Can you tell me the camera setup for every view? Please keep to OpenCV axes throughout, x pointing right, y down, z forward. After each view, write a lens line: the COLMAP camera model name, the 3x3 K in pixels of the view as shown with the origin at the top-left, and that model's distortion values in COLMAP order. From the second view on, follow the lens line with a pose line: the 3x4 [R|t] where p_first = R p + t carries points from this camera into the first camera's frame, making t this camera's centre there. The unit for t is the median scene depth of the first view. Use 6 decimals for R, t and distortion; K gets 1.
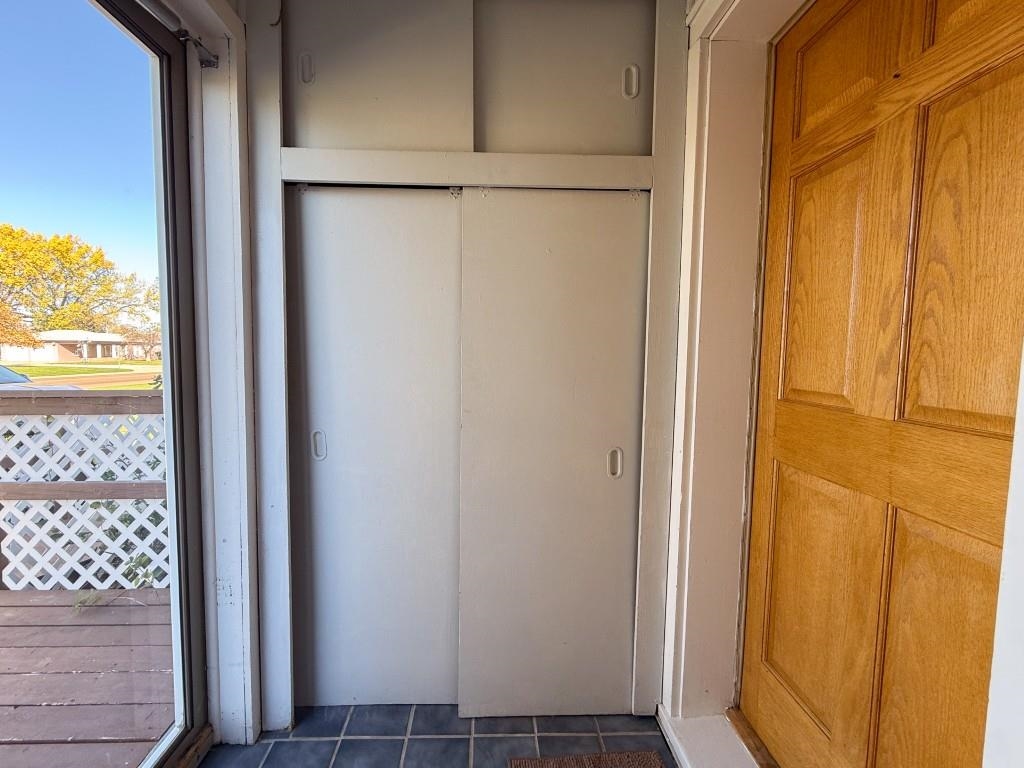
lens RADIAL K [[424.1, 0, 503.0], [0, 424.1, 381.1], [0, 0, 1]] dist [-0.002802, -0.000322]
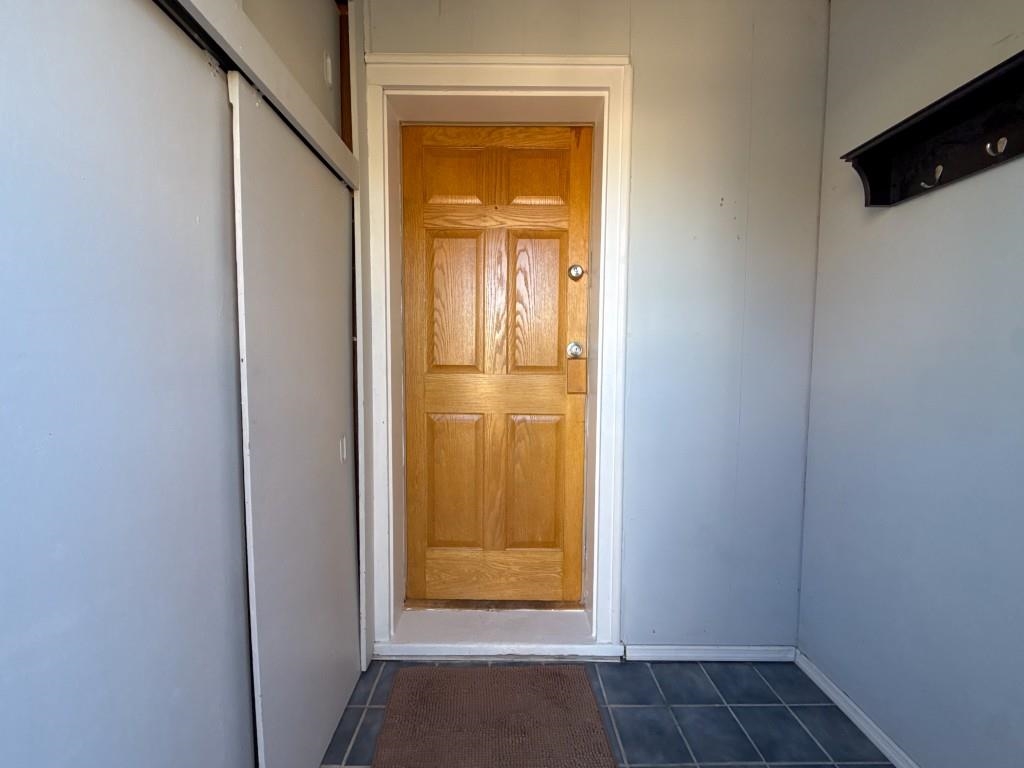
lens RADIAL K [[404.9, 0, 506.7], [0, 404.9, 382.6], [0, 0, 1]] dist [-0.002785, 0.000070]
pose [[0.041799, -0.081185, 0.995822, -0.859966], [0.064559, 0.994830, 0.078395, -0.018653], [-0.997038, 0.061012, 0.046824, 0.704580]]
